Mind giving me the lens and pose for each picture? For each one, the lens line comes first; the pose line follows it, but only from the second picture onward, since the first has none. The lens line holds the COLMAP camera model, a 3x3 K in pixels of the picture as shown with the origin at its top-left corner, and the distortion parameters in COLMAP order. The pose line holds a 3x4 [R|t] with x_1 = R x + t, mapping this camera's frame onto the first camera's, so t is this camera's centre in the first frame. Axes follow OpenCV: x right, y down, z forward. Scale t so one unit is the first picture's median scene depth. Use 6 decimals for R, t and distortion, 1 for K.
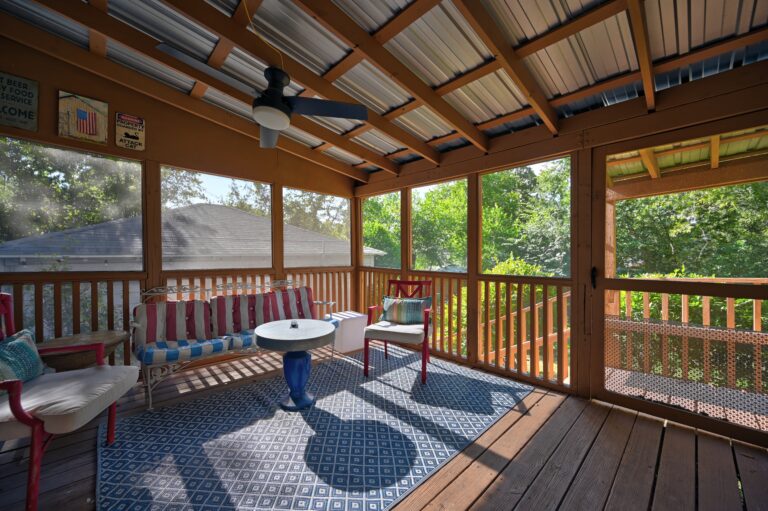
lens RADIAL K [[301.3, 0, 385.5], [0, 301.3, 256.8], [0, 0, 1]] dist [0.000049, 0.000006]
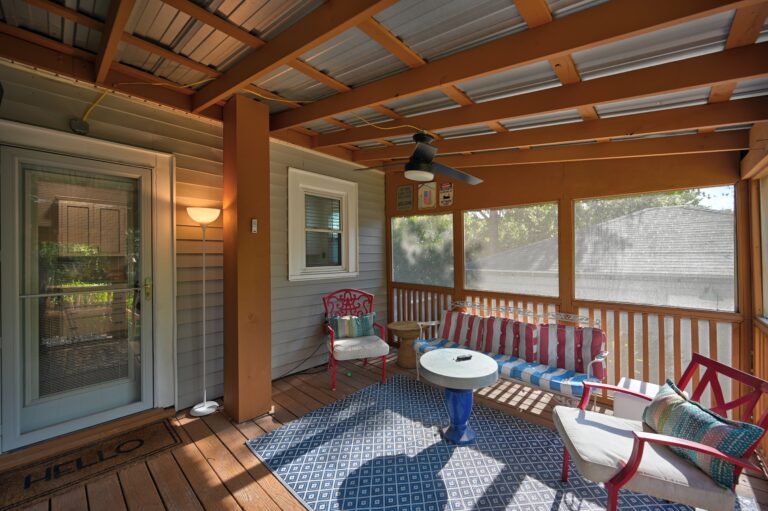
lens RADIAL K [[301.3, 0, 385.5], [0, 301.3, 256.8], [0, 0, 1]] dist [0.000049, 0.000006]
pose [[0.059261, -0.000601, -0.998242, 0.621199], [-0.010103, 0.999948, -0.001202, -0.099370], [0.998191, 0.010156, 0.059252, 0.608094]]
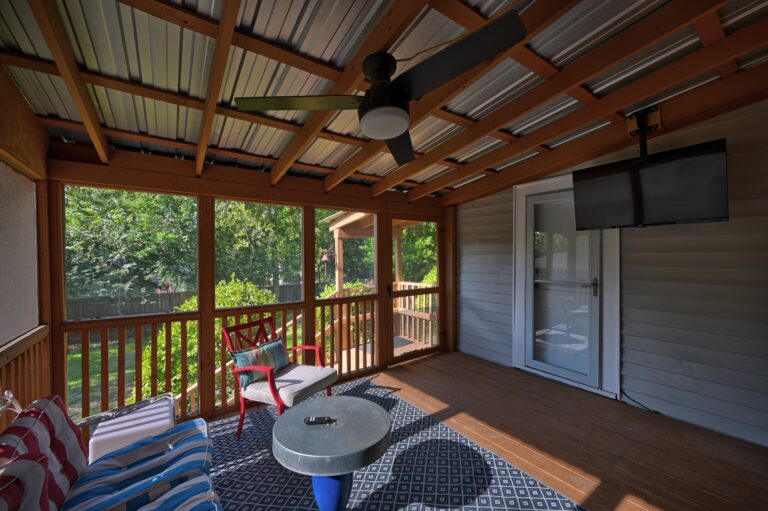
lens RADIAL K [[301.3, 0, 385.5], [0, 301.3, 256.8], [0, 0, 1]] dist [0.000049, 0.000006]
pose [[0.133398, 0.000751, 0.991062, -0.824966], [0.018732, 0.999819, -0.003279, -0.103692], [-0.990885, 0.019002, 0.133360, 0.696255]]
